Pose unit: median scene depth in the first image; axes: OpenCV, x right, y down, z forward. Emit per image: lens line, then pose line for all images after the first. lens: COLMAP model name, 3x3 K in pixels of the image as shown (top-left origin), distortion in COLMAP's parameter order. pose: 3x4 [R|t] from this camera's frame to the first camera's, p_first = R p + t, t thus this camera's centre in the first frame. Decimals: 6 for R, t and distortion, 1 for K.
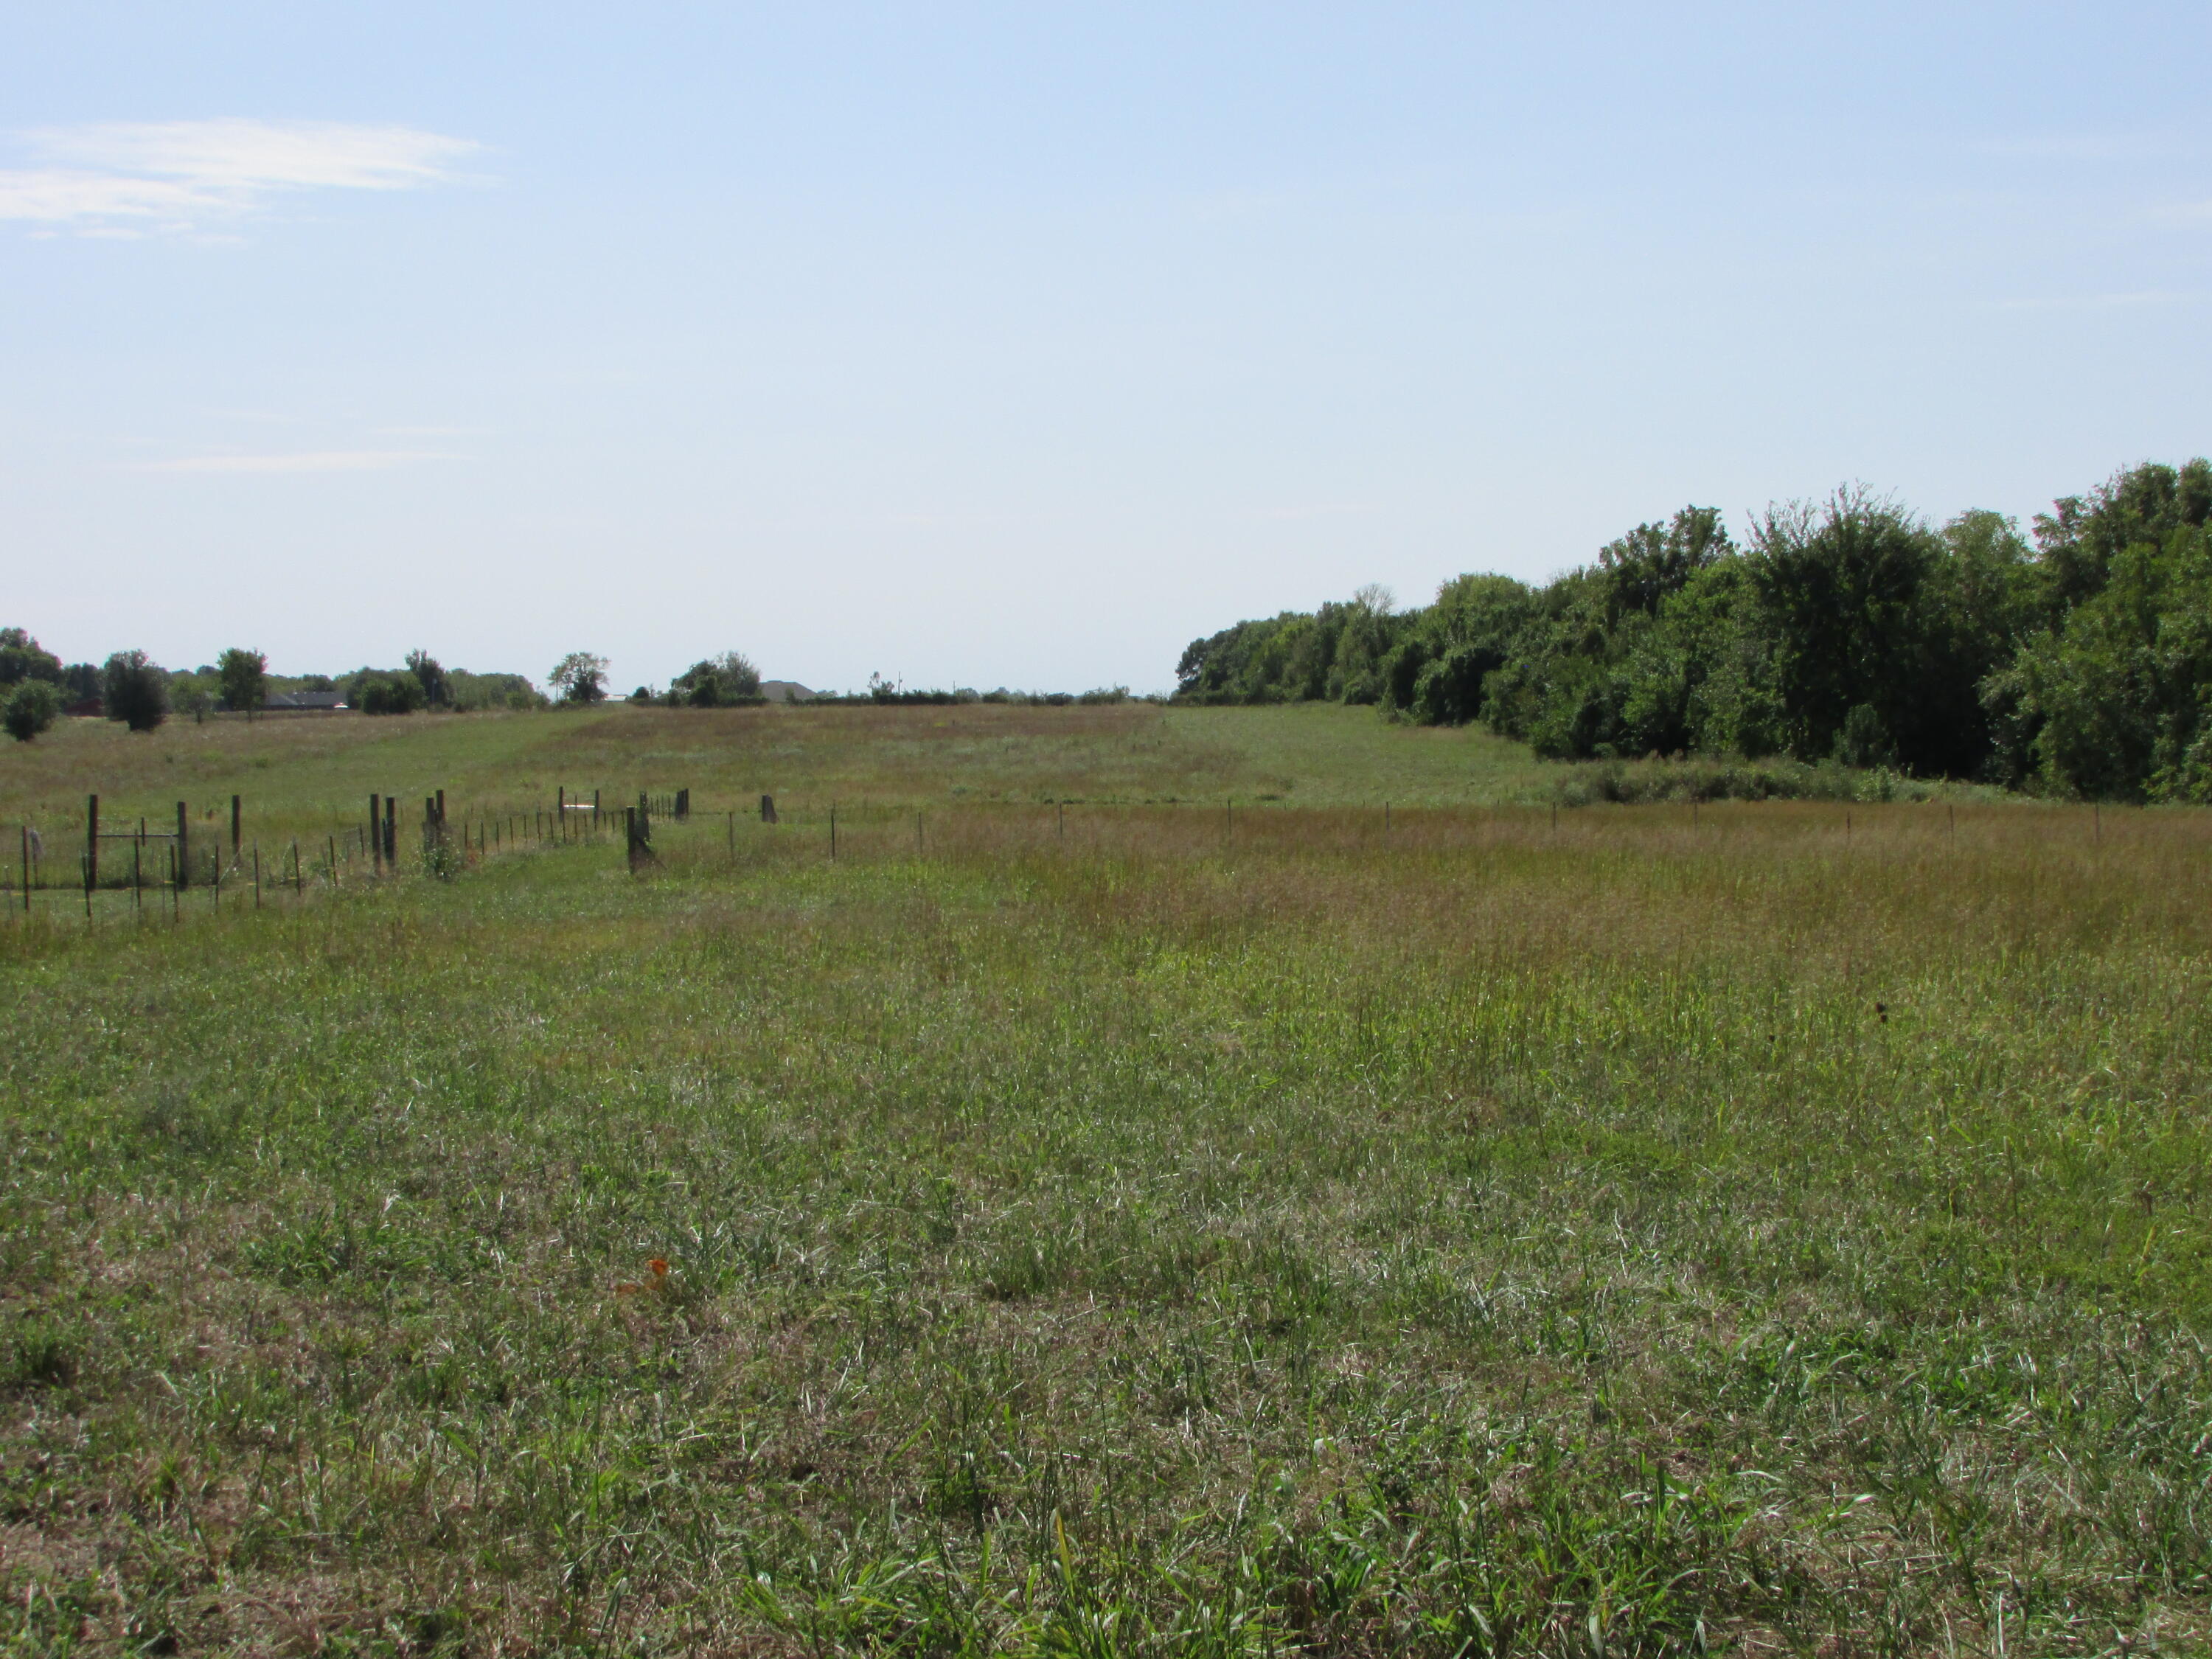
lens RADIAL K [[3318.4, 0, 1104.6], [0, 3318.4, 832.0], [0, 0, 1]] dist [-0.082702, 0.000000]
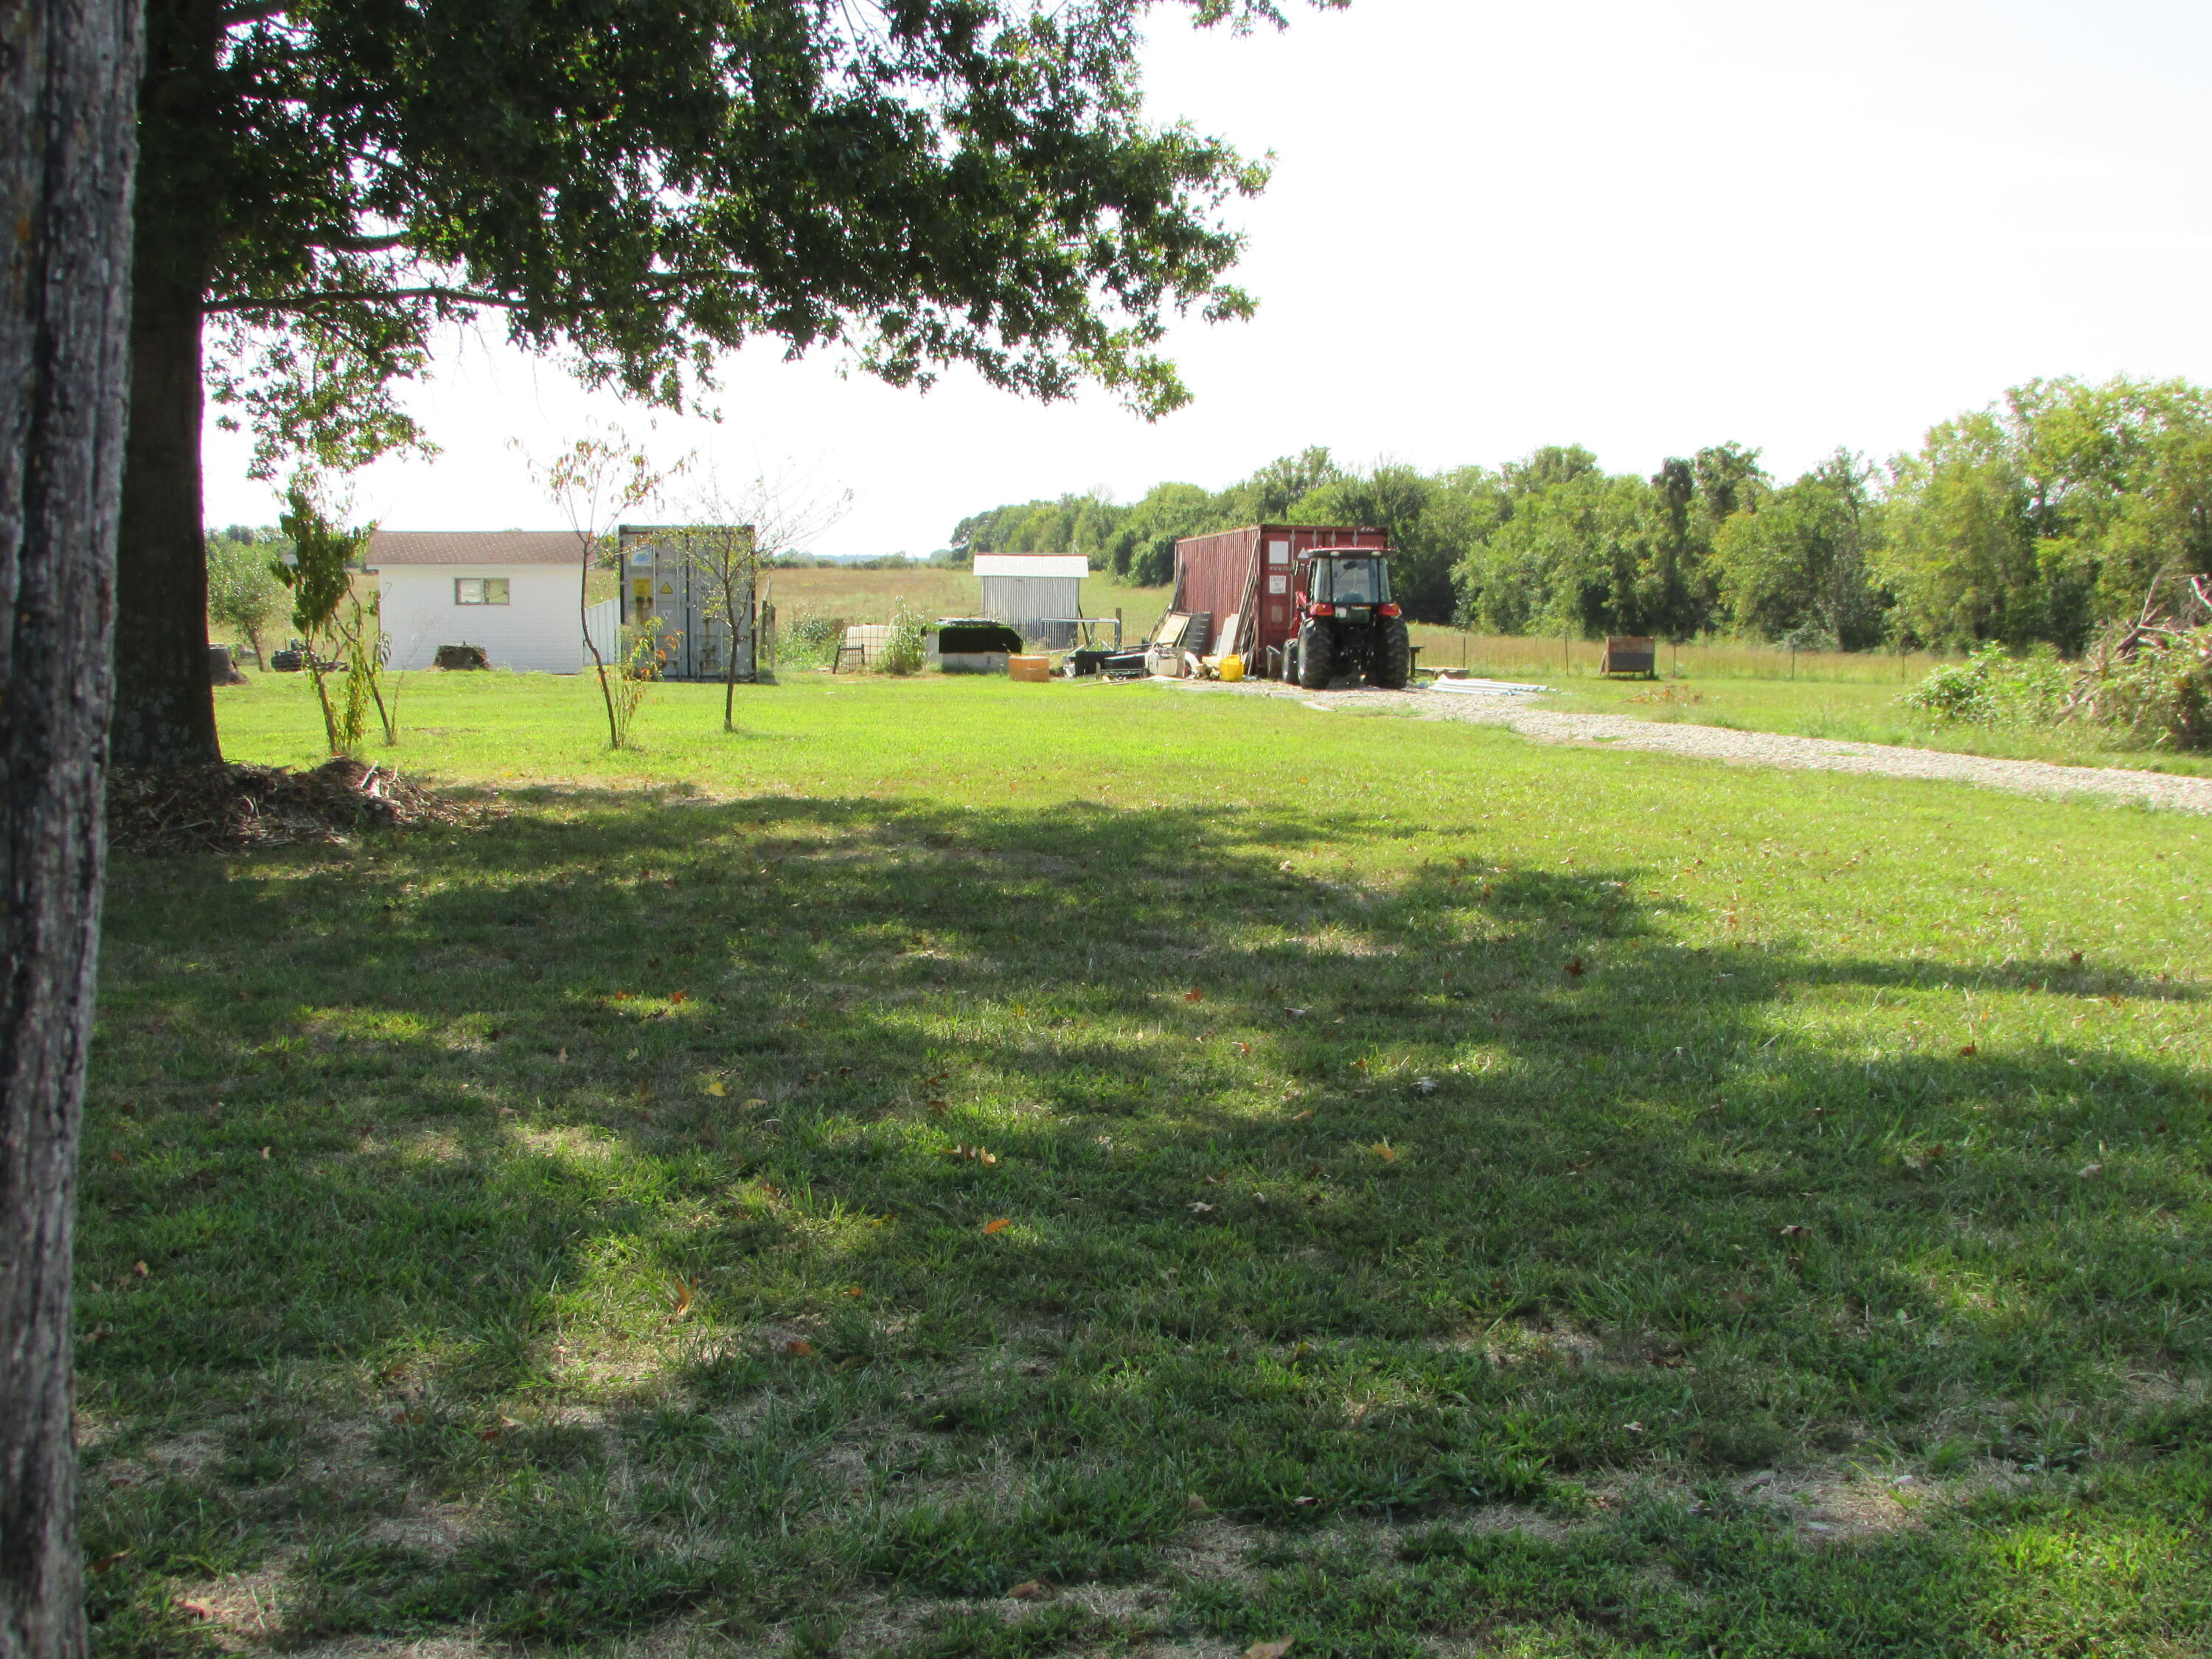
lens RADIAL K [[2746.7, 0, 1118.2], [0, 2746.7, 830.0], [0, 0, 1]] dist [-0.031323, 0.000000]
pose [[0.995925, 0.003625, 0.090112, -0.024245], [-0.008845, 0.998301, 0.057592, 0.006096], [-0.089750, -0.058154, 0.994265, -0.251902]]
